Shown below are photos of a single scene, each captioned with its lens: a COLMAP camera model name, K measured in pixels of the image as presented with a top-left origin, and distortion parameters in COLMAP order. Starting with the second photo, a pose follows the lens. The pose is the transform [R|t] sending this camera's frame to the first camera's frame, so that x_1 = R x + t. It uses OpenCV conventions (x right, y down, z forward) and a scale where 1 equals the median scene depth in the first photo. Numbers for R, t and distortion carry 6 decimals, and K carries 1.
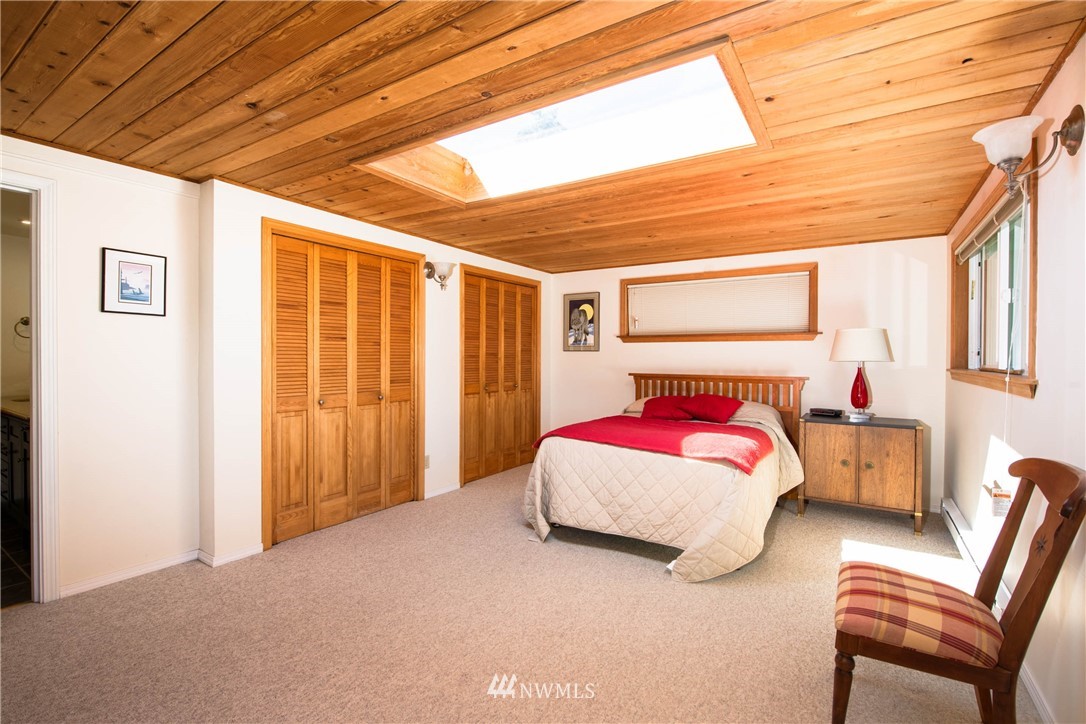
lens RADIAL K [[486.1, 0, 547.0], [0, 486.1, 360.2], [0, 0, 1]] dist [-0.009340, -0.000250]
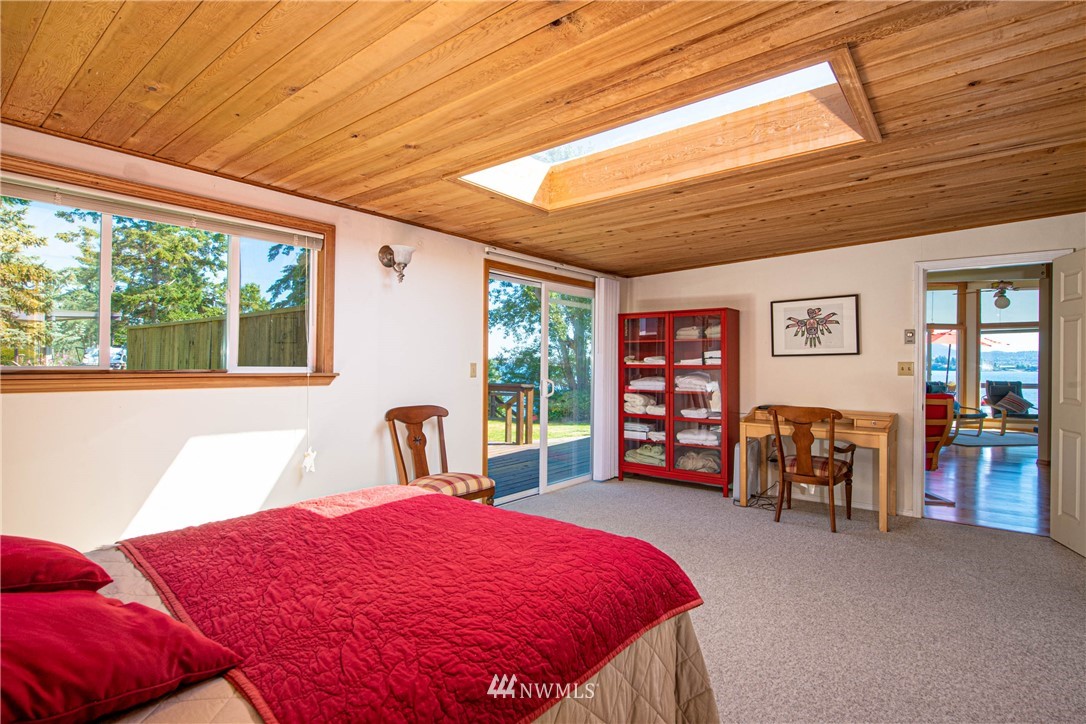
lens RADIAL K [[532.1, 0, 543.0], [0, 532.1, 362.0], [0, 0, 1]] dist [-0.008099, -0.000136]
pose [[-0.994269, -0.016950, 0.105551, 0.051254], [-0.016067, 0.999829, 0.009205, -0.013020], [-0.105689, 0.007456, -0.994371, 1.299048]]
